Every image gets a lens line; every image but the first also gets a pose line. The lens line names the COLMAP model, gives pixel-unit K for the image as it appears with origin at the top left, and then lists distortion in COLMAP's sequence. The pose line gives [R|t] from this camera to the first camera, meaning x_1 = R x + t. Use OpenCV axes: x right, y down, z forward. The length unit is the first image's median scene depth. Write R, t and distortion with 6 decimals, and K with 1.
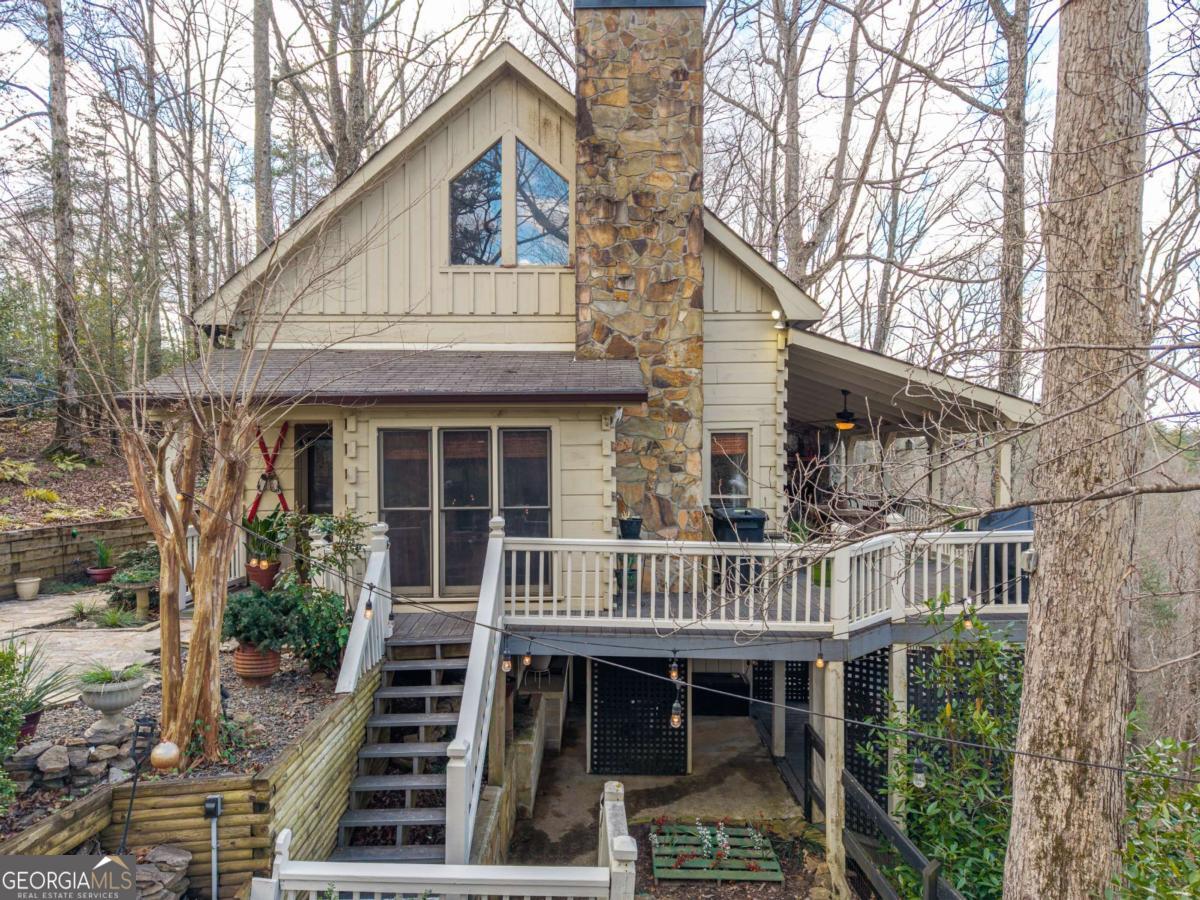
lens RADIAL K [[730.8, 0, 600.0], [0, 730.8, 450.0], [0, 0, 1]] dist [0.032001, -0.016392]
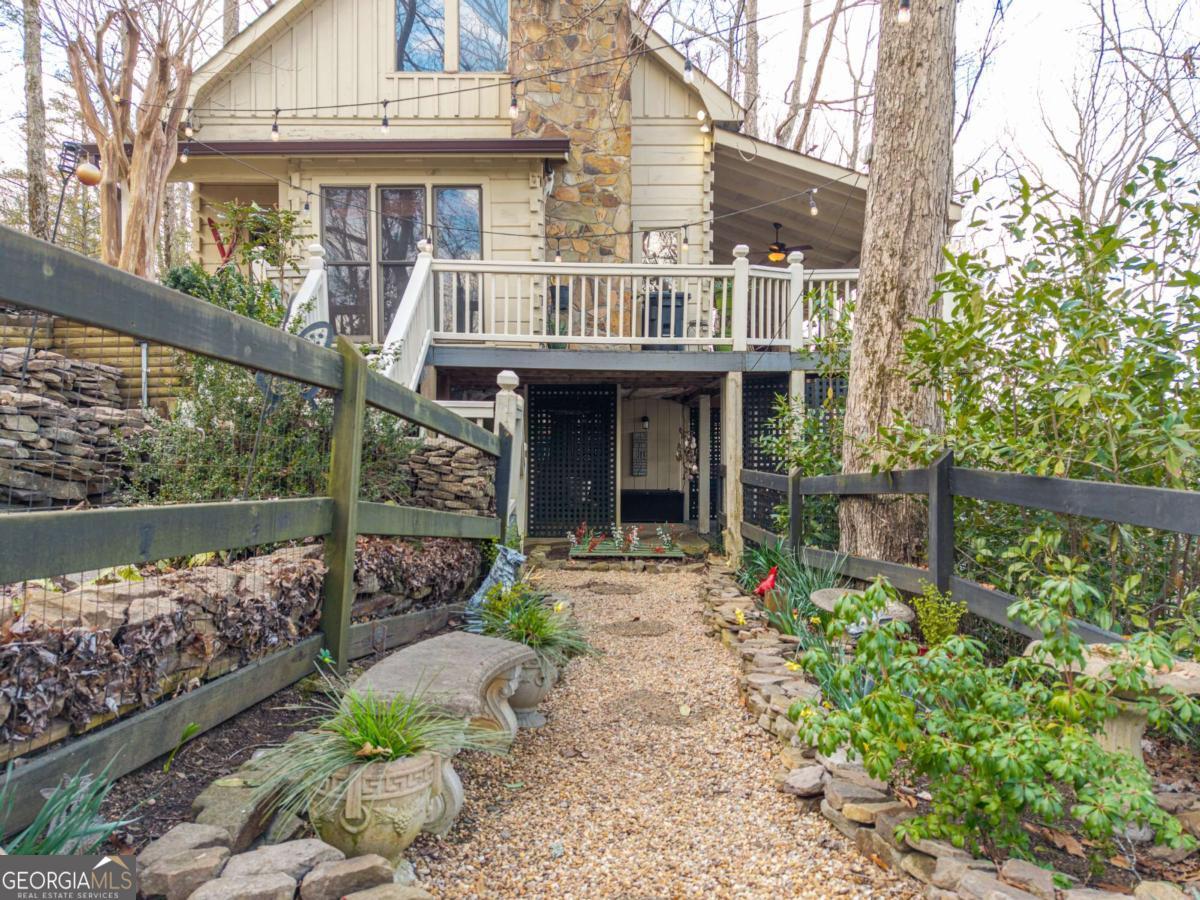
lens RADIAL K [[730.8, 0, 600.0], [0, 730.8, 450.0], [0, 0, 1]] dist [0.032001, -0.016392]
pose [[0.999911, -0.002815, 0.013038, 0.094778], [0.002926, 0.999960, -0.008464, 0.384981], [-0.013013, 0.008501, 0.999879, -0.082682]]
